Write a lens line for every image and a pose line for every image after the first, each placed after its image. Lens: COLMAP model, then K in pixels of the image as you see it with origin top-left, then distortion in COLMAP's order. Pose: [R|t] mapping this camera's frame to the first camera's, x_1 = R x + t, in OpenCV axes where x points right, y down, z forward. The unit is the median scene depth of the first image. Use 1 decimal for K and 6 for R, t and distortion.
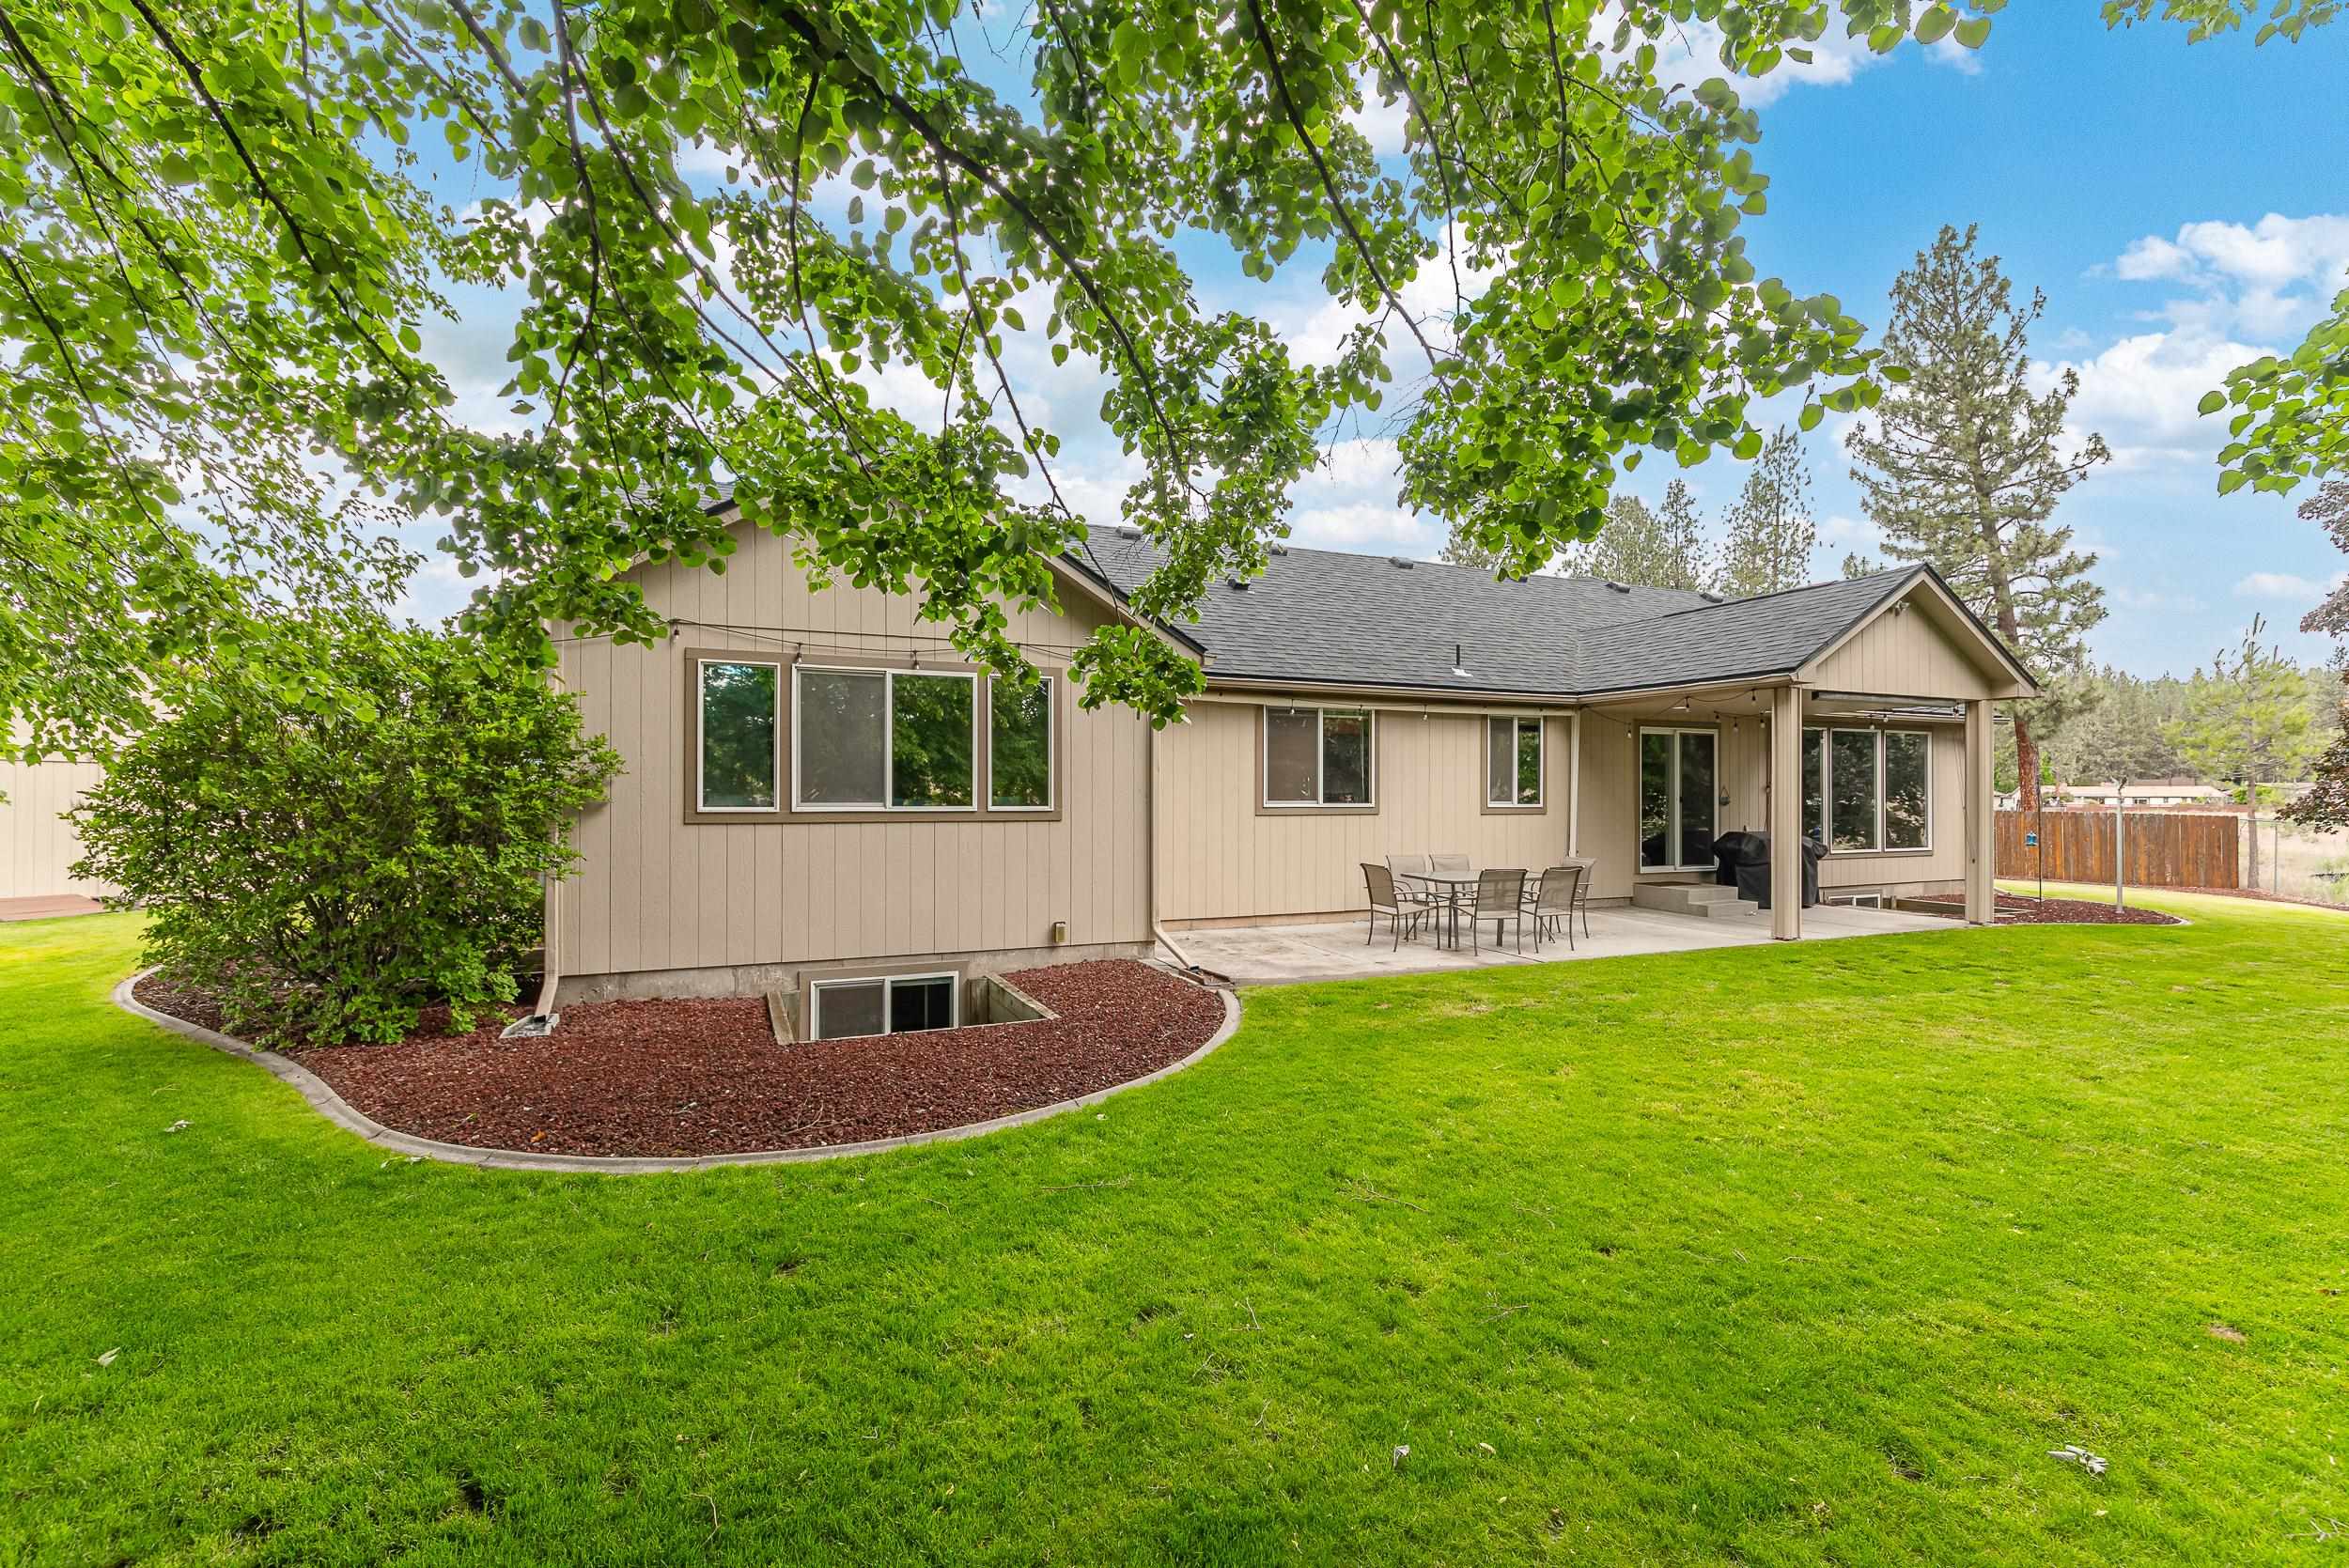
lens RADIAL K [[1168.3, 0, 1174.5], [0, 1168.3, 784.0], [0, 0, 1]] dist [-0.000288, 0.000033]
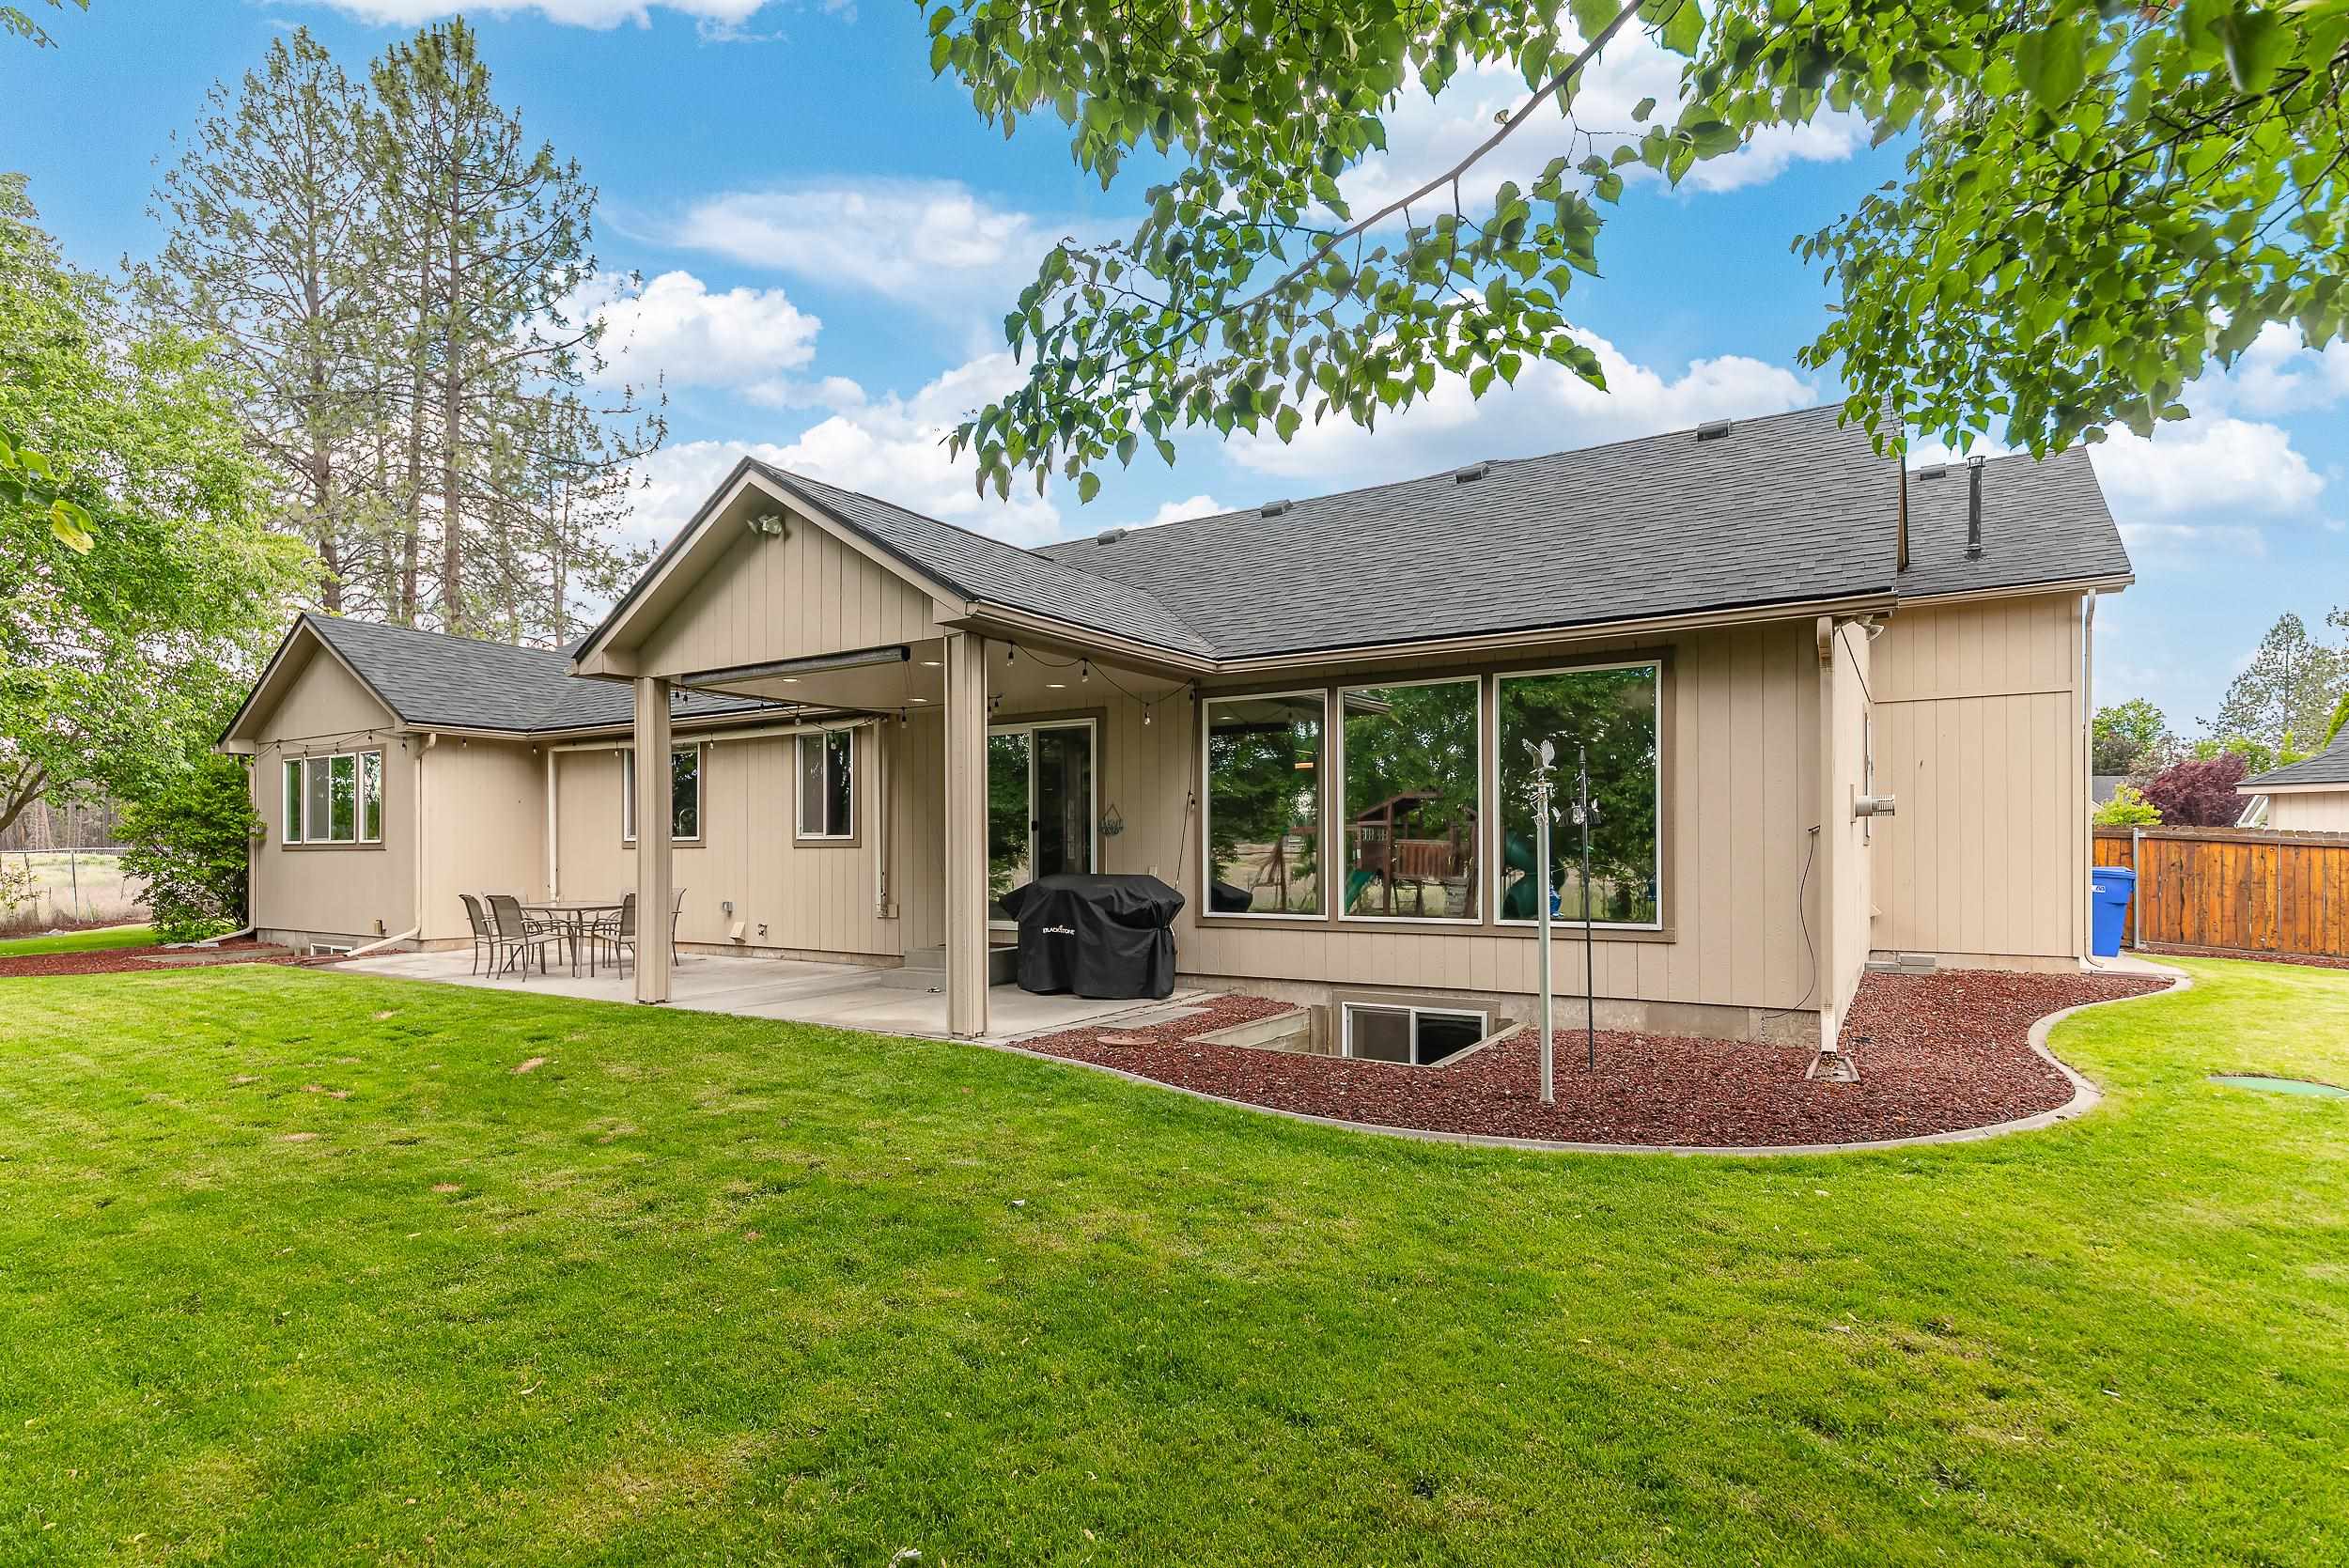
lens RADIAL K [[1097.4, 0, 1172.1], [0, 1097.4, 842.1], [0, 0, 1]] dist [-0.047278, -0.000015]
pose [[0.567176, -0.001946, -0.823594, 1.194302], [0.018168, 0.999783, 0.010150, 0.020156], [0.823396, -0.020720, 0.567088, 0.819636]]
